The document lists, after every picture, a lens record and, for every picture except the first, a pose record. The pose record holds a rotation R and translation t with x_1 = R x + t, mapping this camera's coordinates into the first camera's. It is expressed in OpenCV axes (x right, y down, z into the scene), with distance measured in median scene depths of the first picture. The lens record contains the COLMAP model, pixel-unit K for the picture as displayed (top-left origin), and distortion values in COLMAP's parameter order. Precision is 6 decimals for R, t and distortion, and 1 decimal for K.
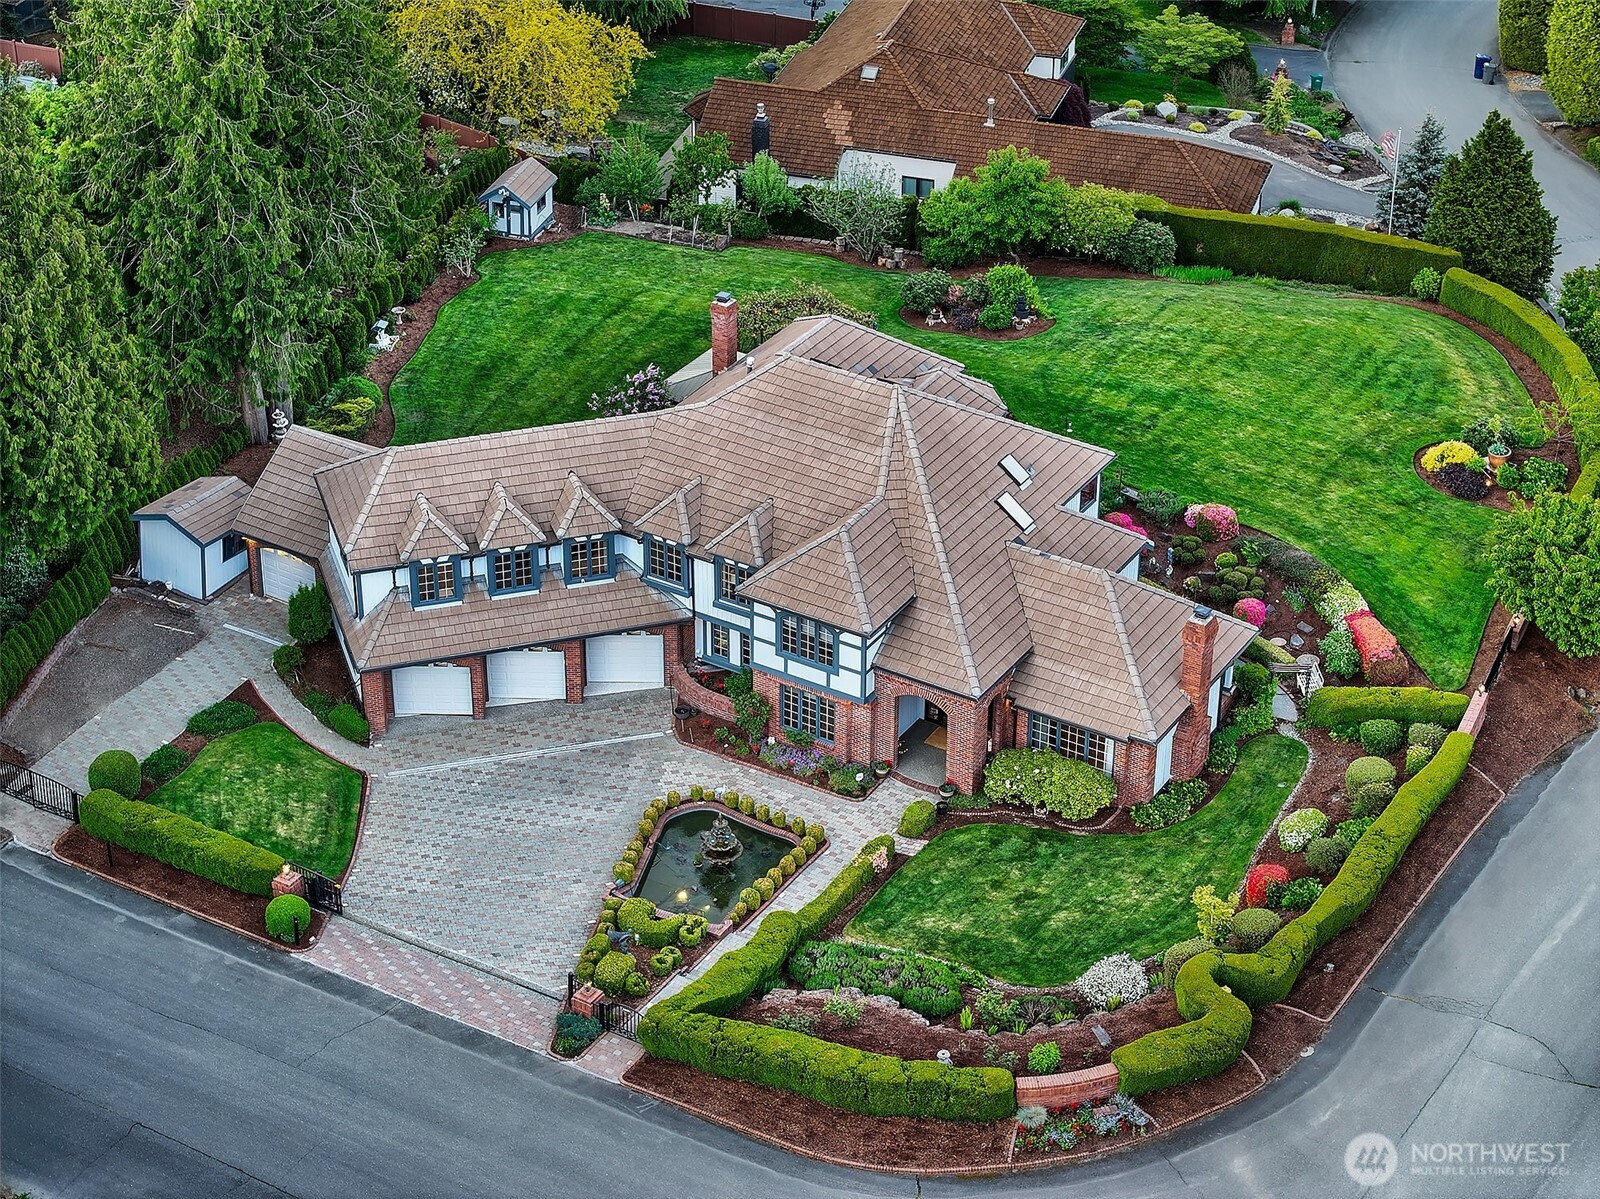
lens RADIAL K [[3286.0, 0, 800.0], [0, 3286.0, 599.5], [0, 0, 1]] dist [-0.199061, 0.087477]
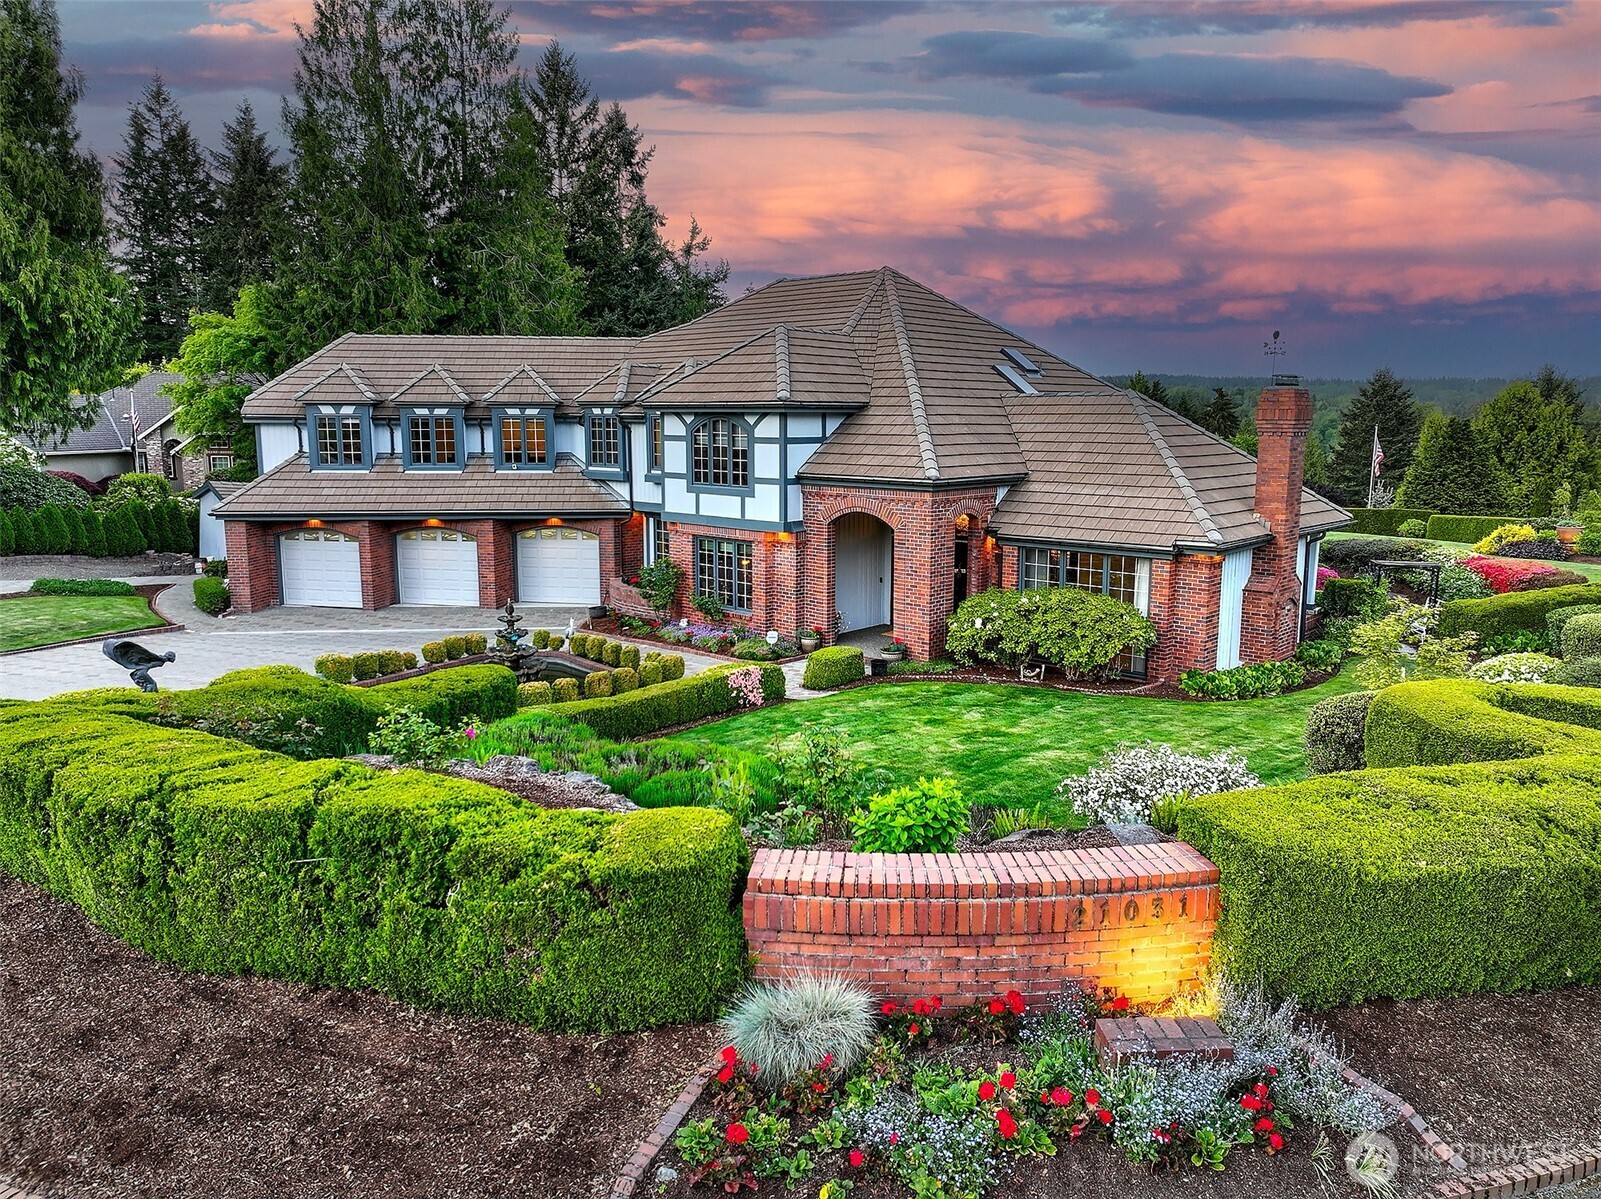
lens RADIAL K [[1131.1, 0, 800.5], [0, 1131.1, 599.5], [0, 0, 1]] dist [-0.004238, -0.002912]
pose [[0.980077, 0.029271, -0.196447, 0.071788], [-0.101041, 0.925007, -0.366268, 0.135327], [0.170994, 0.378820, 0.909536, 0.782628]]
